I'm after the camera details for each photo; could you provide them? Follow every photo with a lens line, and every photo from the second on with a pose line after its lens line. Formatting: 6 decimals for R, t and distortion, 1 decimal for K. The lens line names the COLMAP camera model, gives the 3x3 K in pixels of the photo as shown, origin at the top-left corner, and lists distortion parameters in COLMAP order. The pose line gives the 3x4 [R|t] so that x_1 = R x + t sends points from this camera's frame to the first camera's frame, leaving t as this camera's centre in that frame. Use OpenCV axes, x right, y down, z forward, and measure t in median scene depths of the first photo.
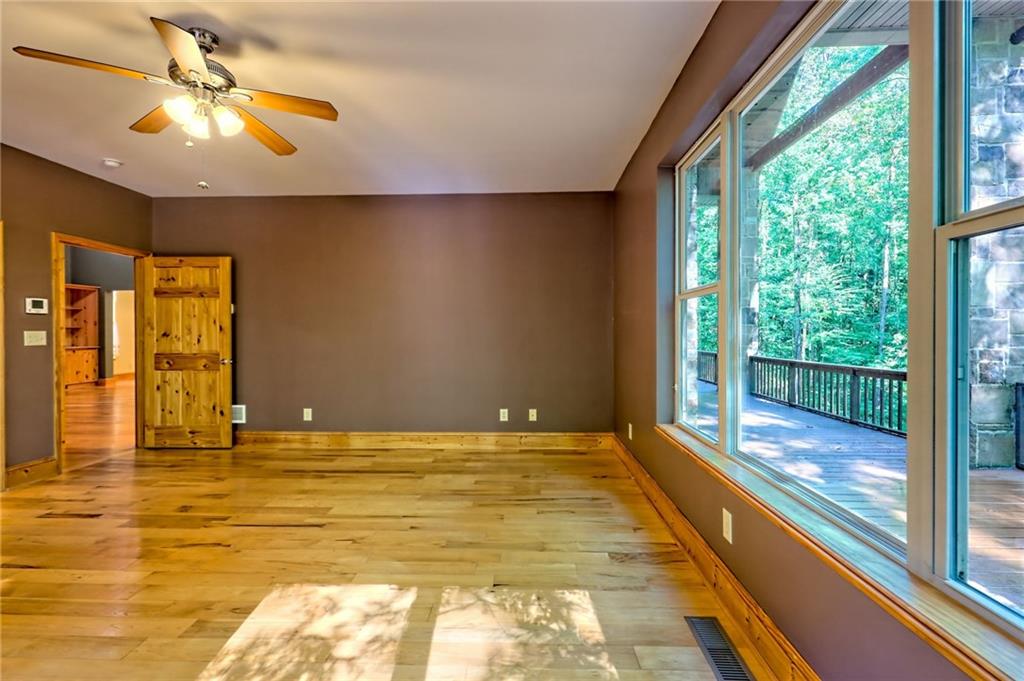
lens RADIAL K [[474.3, 0, 511.1], [0, 474.3, 336.7], [0, 0, 1]] dist [-0.003990, -0.000325]
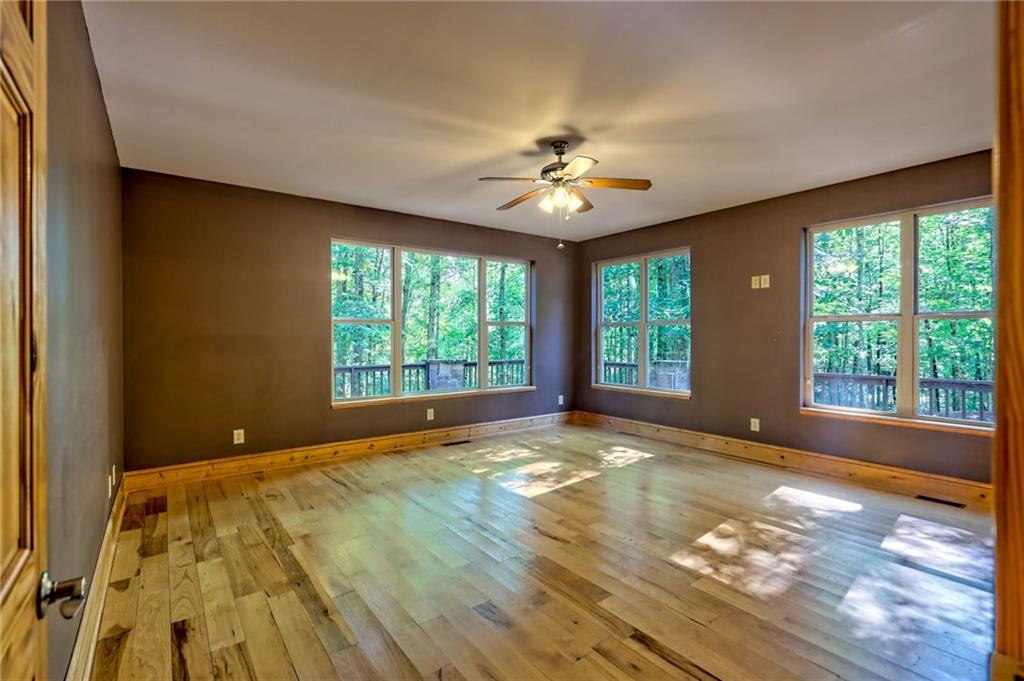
lens RADIAL K [[474.3, 0, 517.1], [0, 474.3, 337.0], [0, 0, 1]] dist [-0.003990, -0.000325]
pose [[-0.639582, 0.001018, 0.768722, -1.281864], [0.010794, 0.999912, 0.007657, -0.040713], [-0.768647, 0.013195, -0.639537, 1.548908]]
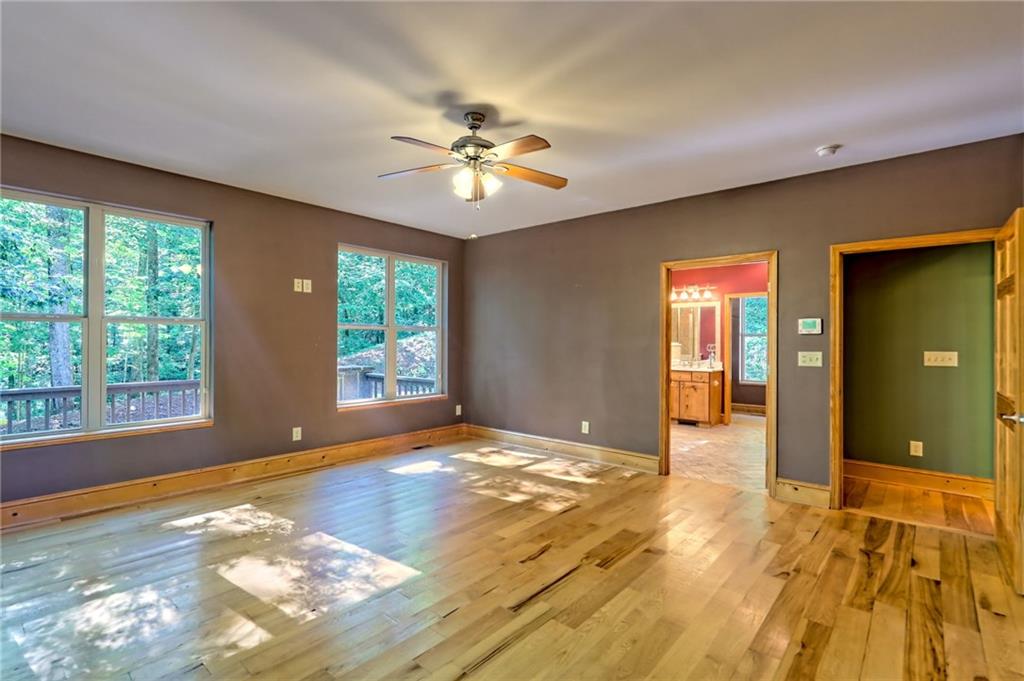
lens RADIAL K [[474.3, 0, 507.3], [0, 474.3, 338.8], [0, 0, 1]] dist [-0.003990, -0.000325]
pose [[-0.623839, -0.002718, -0.781548, 0.204427], [-0.011050, 0.999925, 0.005342, -0.046044], [0.781475, 0.011968, -0.623822, 1.399617]]
